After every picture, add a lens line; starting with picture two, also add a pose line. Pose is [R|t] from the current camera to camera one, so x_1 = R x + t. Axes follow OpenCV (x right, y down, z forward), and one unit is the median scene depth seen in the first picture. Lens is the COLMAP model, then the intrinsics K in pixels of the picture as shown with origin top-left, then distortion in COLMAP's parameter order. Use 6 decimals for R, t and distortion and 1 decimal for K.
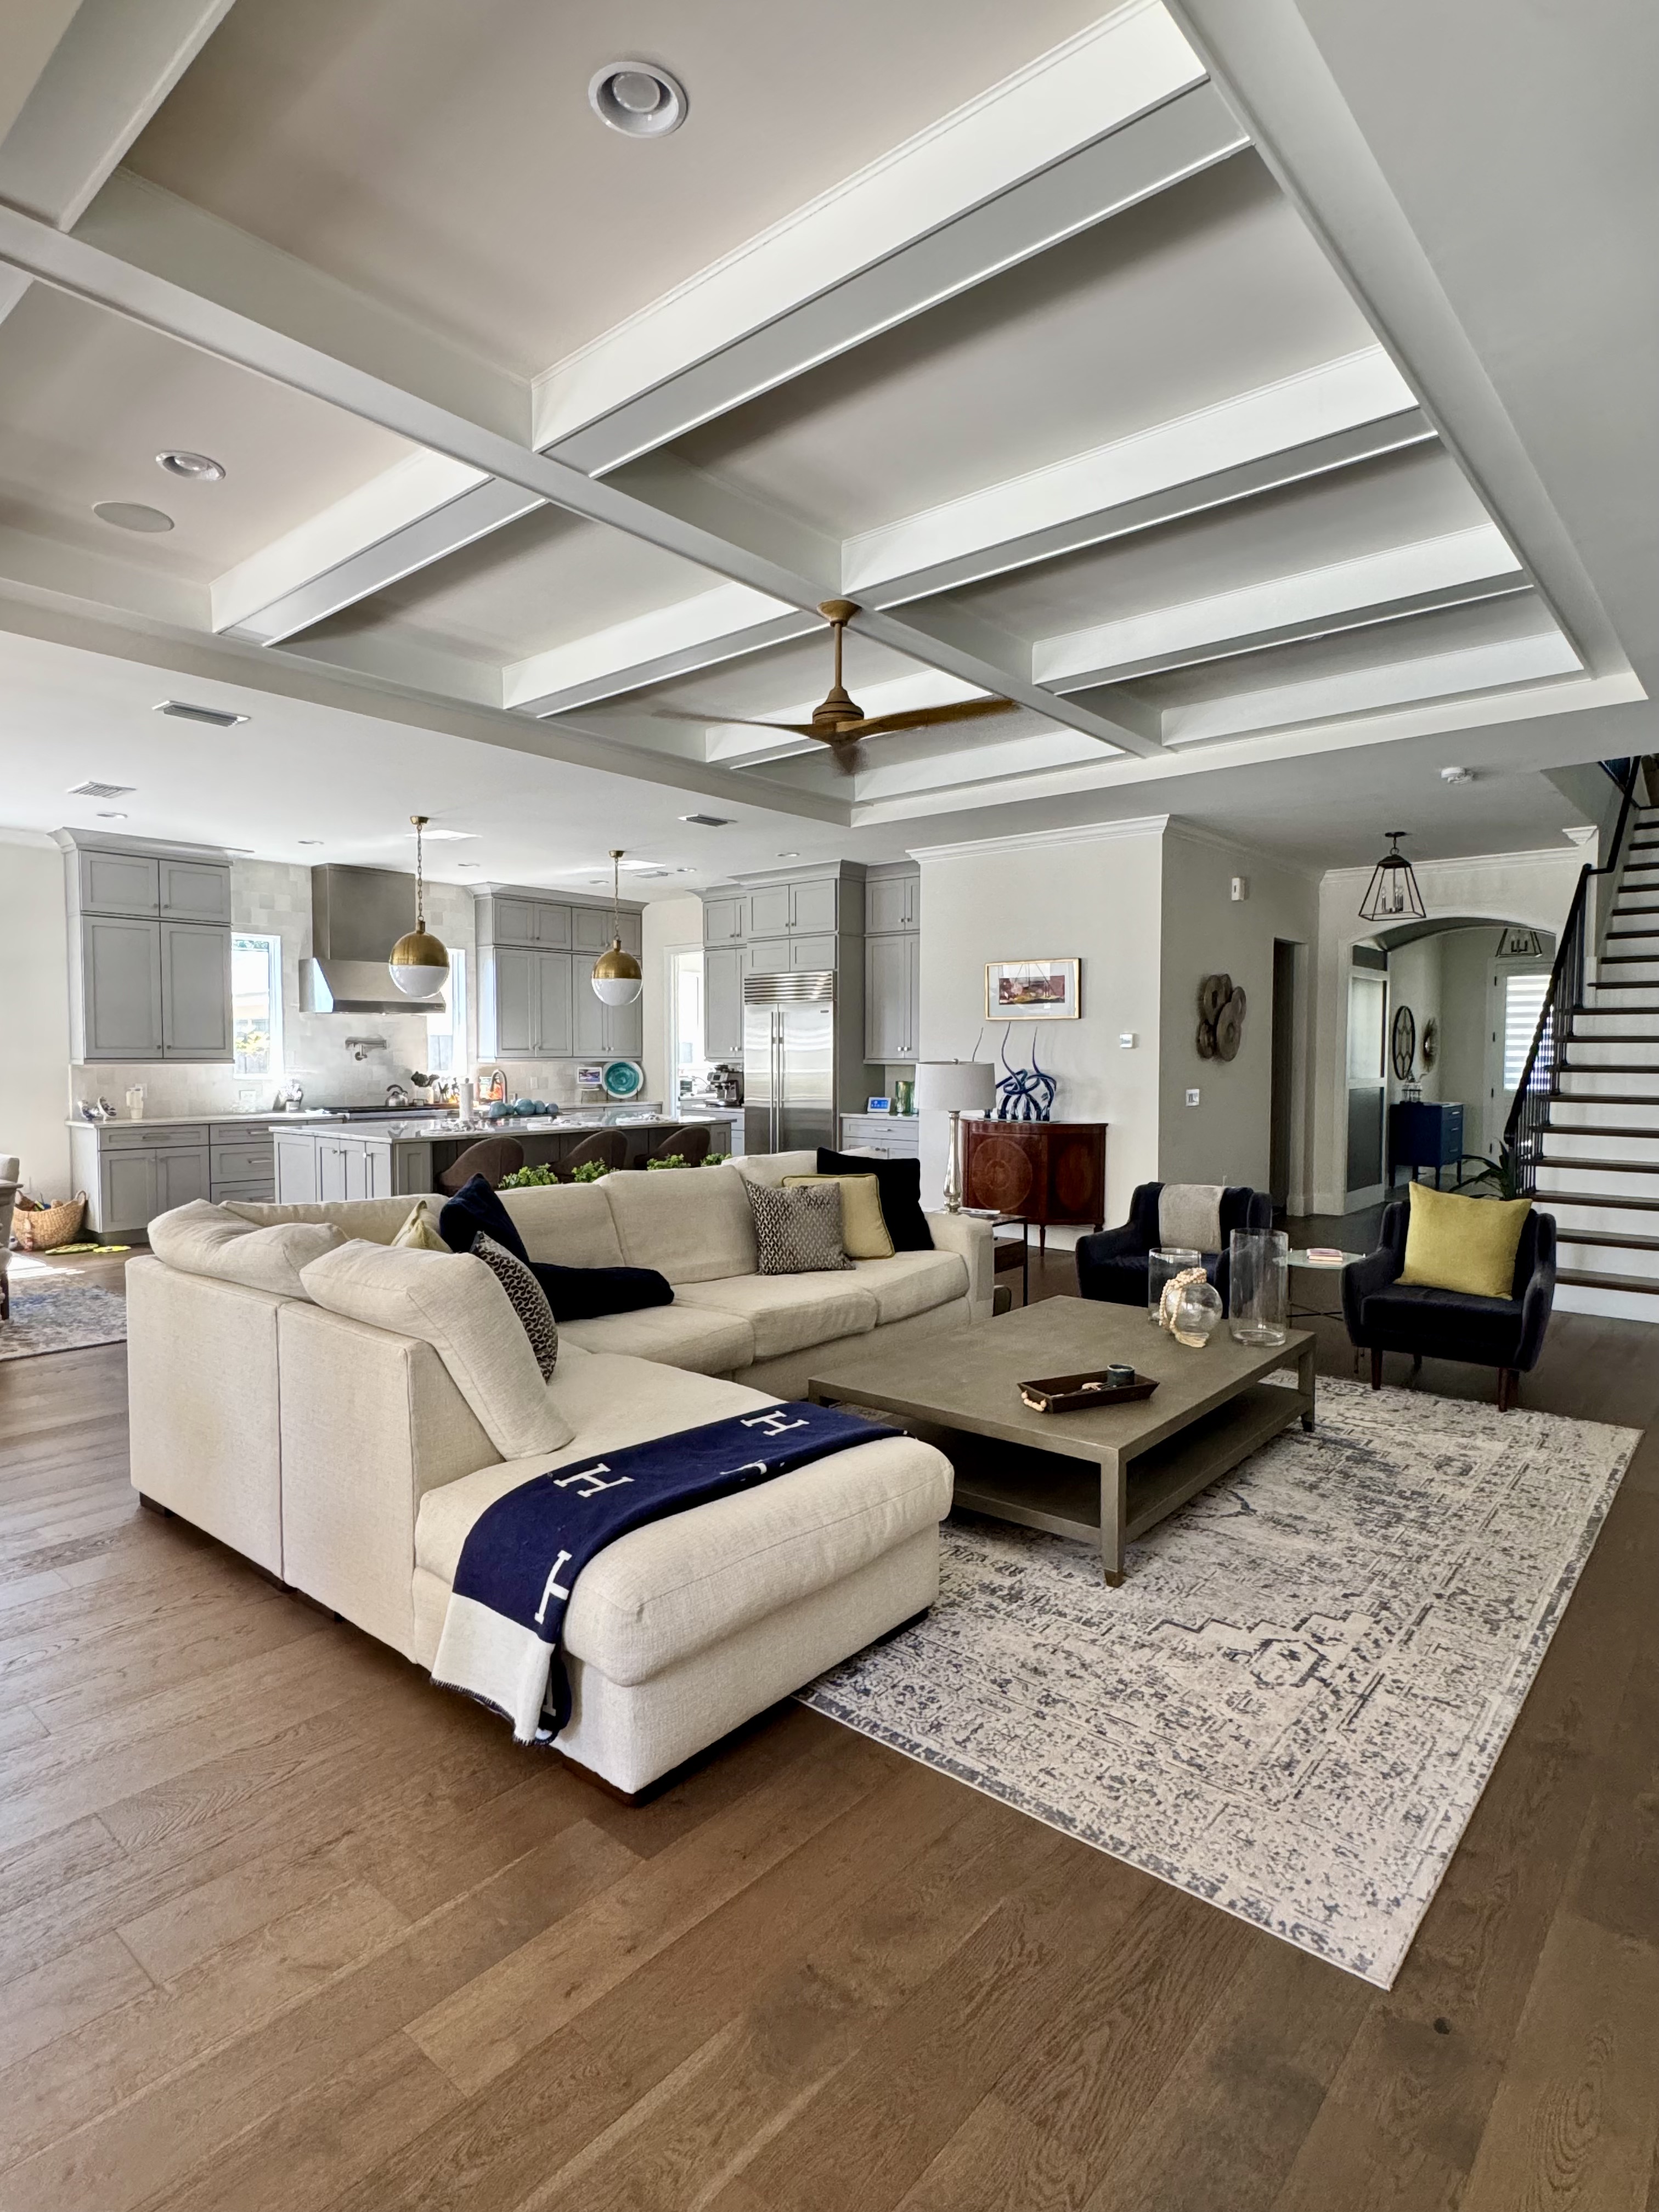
lens RADIAL K [[1163.2, 0, 825.0], [0, 1163.2, 1104.8], [0, 0, 1]] dist [-0.000096, -0.000005]
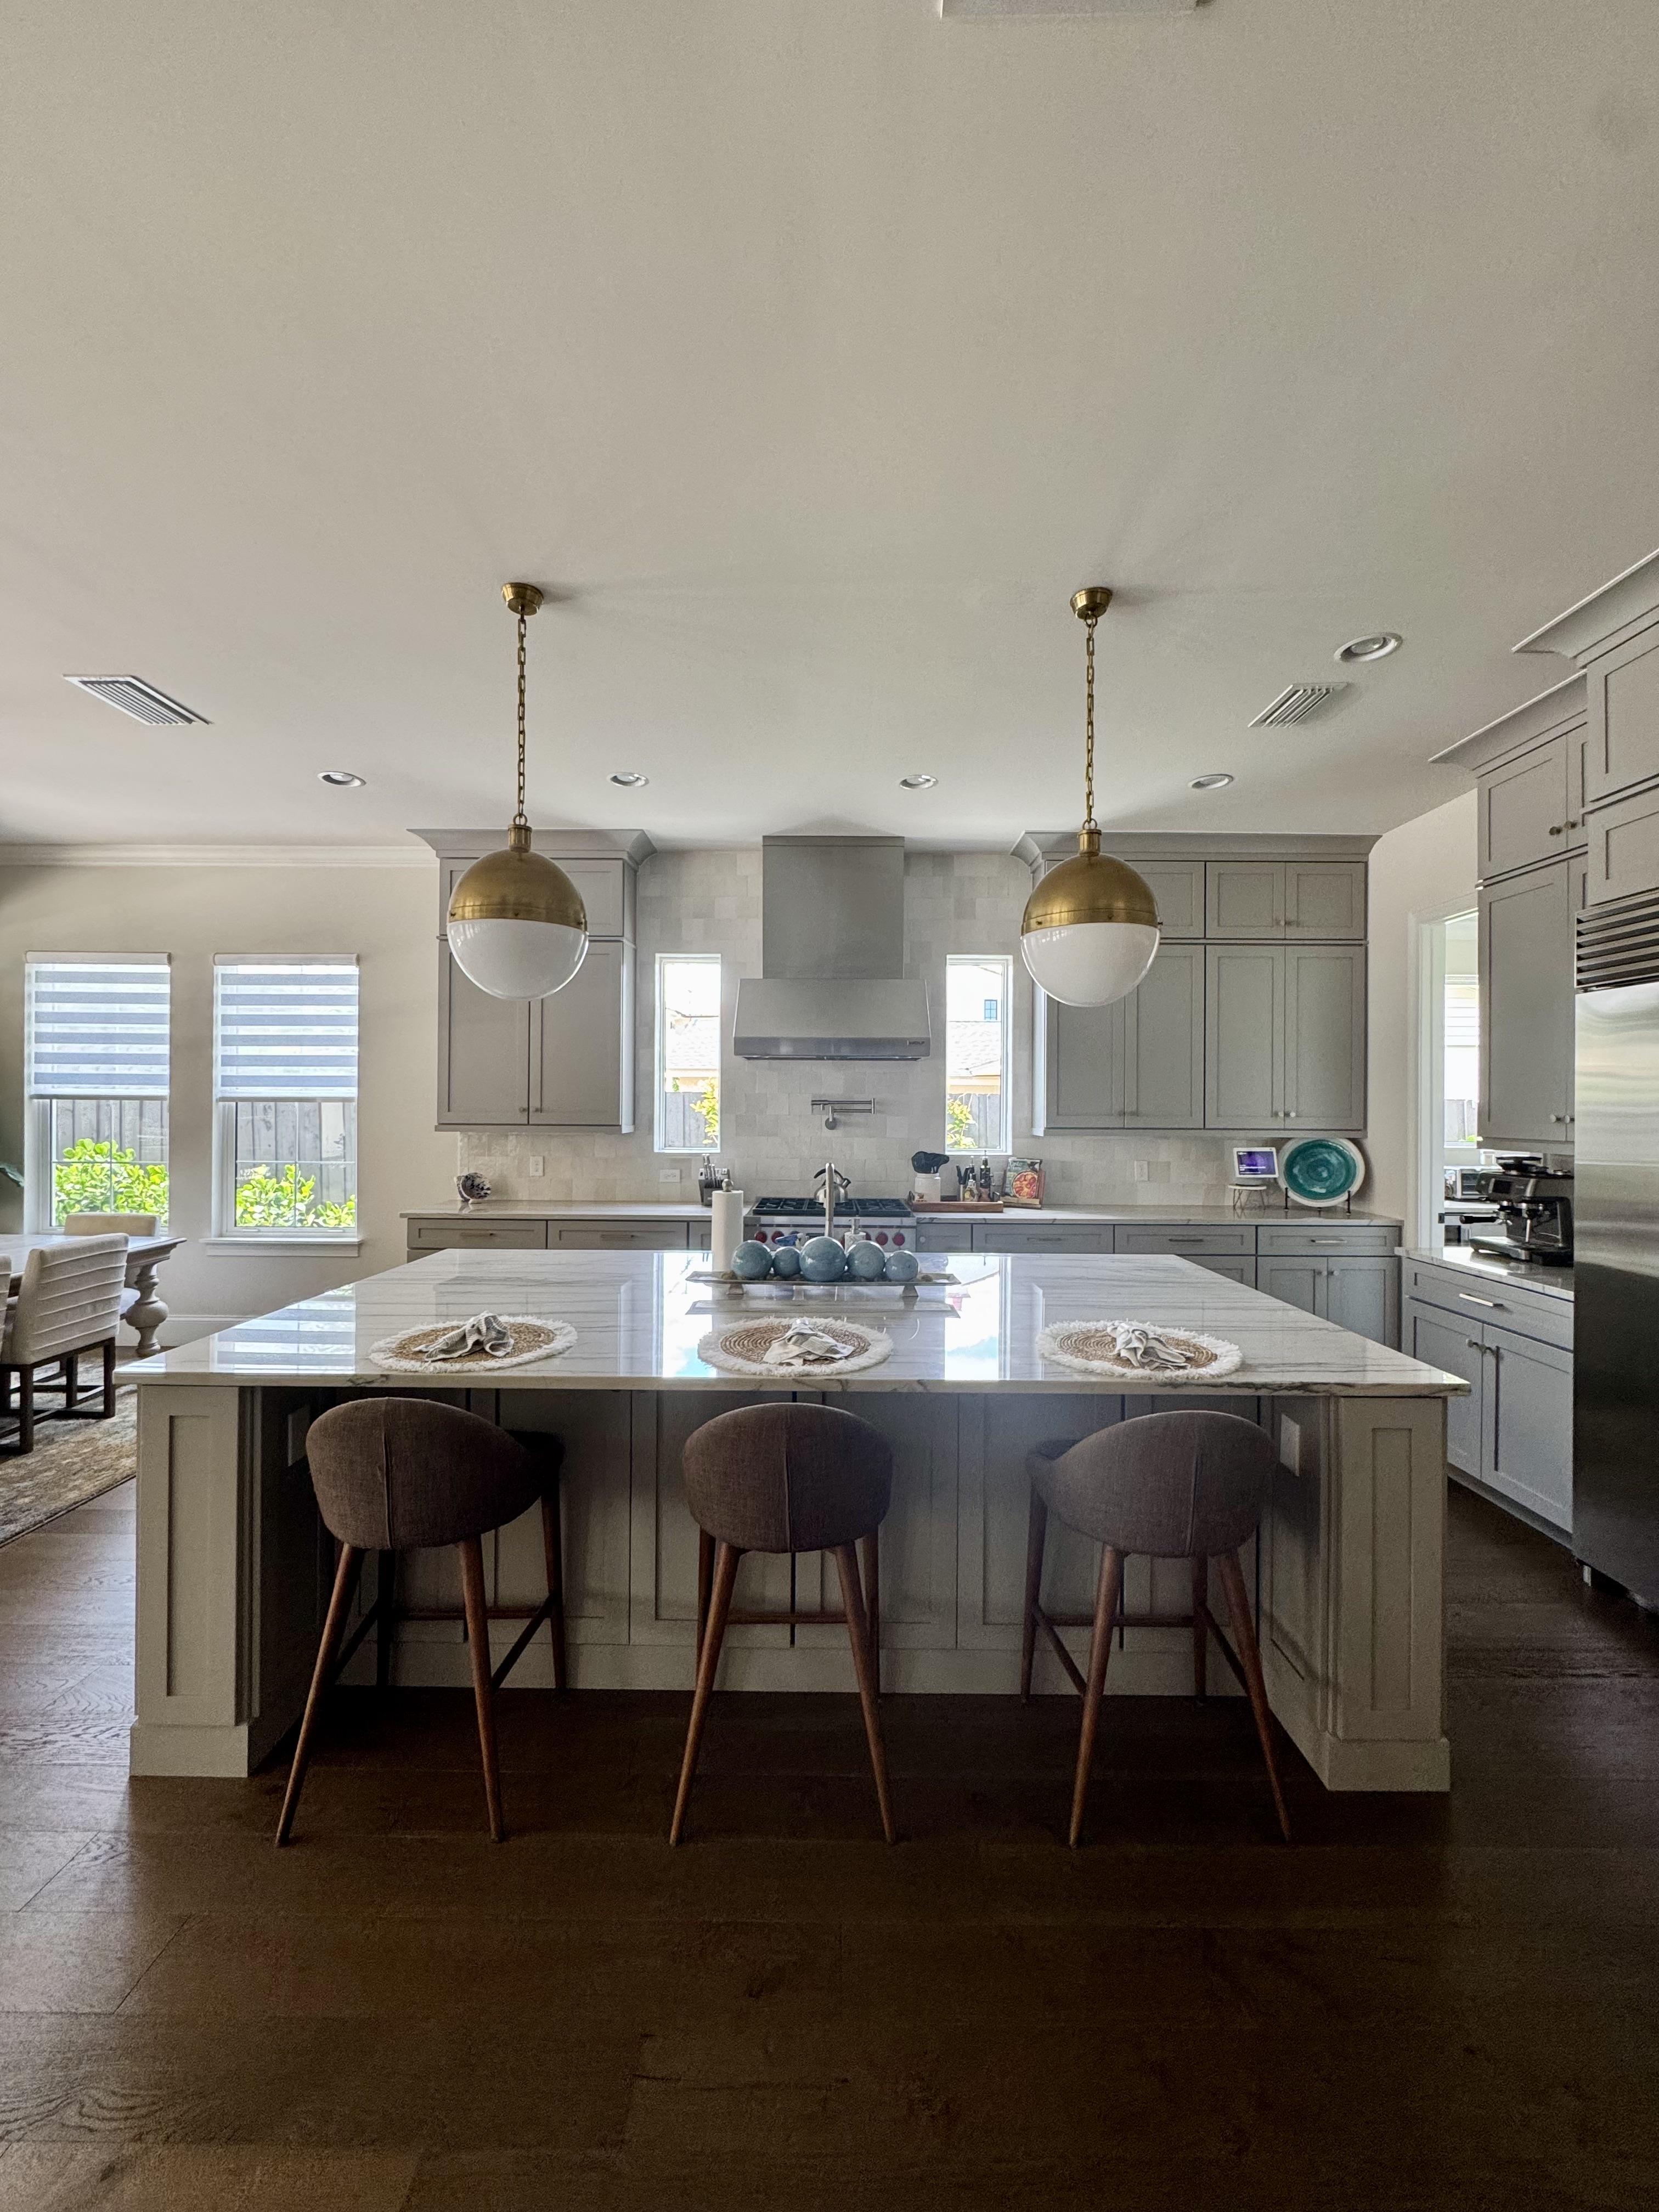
lens RADIAL K [[888.9, 0, 826.4], [0, 888.9, 1112.0], [0, 0, 1]] dist [-0.003454, -0.000117]
pose [[0.636296, 0.001253, -0.771444, -0.003425], [-0.041725, 0.998591, -0.032794, -0.027009], [0.770316, 0.053055, 0.635451, 0.569372]]
